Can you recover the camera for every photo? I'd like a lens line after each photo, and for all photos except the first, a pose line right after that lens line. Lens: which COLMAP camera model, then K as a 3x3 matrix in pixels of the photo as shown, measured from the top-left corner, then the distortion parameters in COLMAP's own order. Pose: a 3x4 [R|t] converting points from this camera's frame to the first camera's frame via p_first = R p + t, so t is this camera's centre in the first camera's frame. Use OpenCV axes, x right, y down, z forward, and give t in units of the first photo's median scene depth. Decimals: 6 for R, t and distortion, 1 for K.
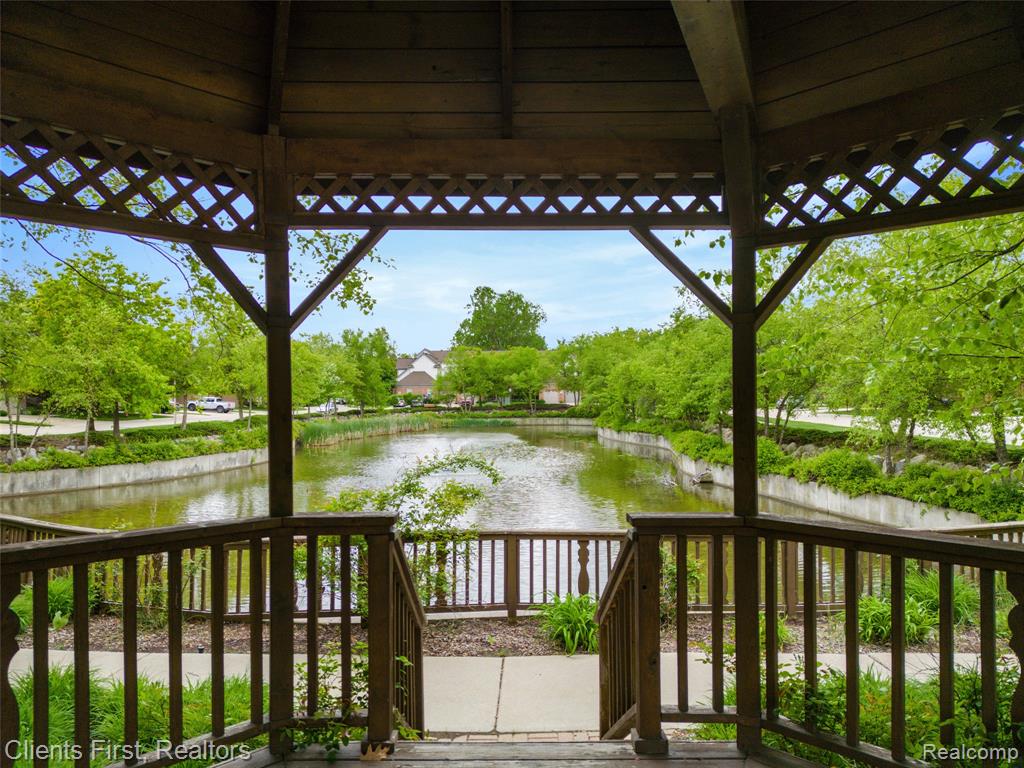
lens RADIAL K [[729.2, 0, 512.6], [0, 729.2, 384.9], [0, 0, 1]] dist [0.008489, -0.001017]
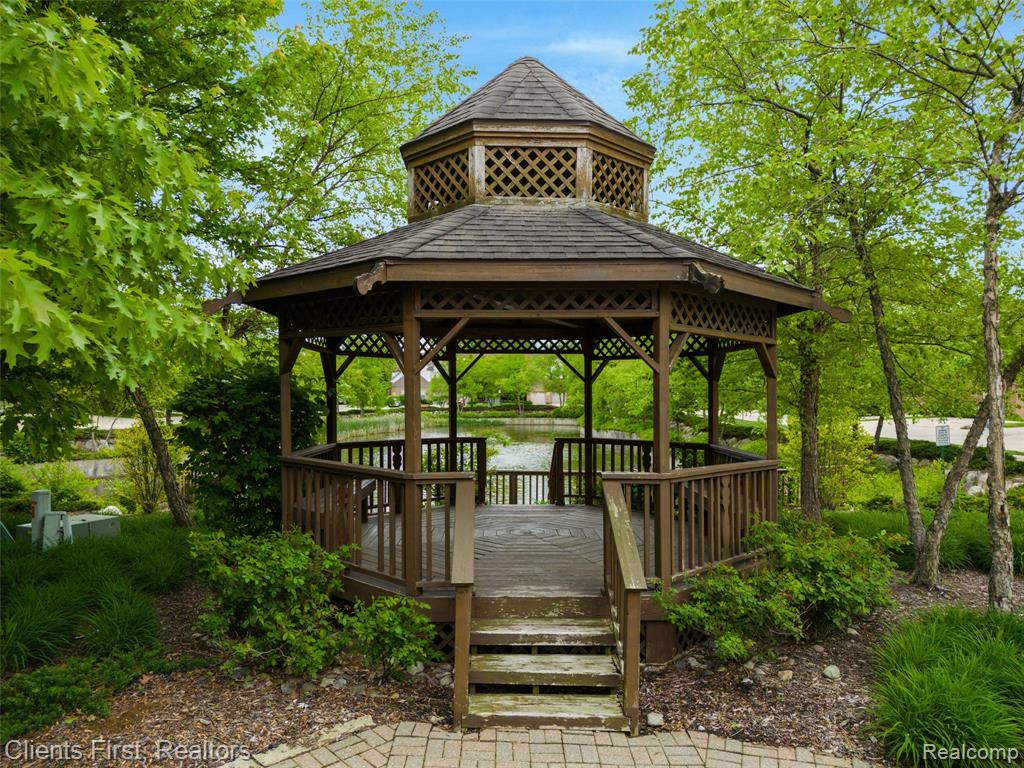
lens RADIAL K [[729.2, 0, 511.6], [0, 729.2, 385.2], [0, 0, 1]] dist [0.008489, -0.001017]
pose [[0.999858, 0.004563, 0.016198, -0.038009], [-0.004549, 0.999989, -0.000886, -0.023979], [-0.016202, 0.000813, 0.999868, -0.928680]]
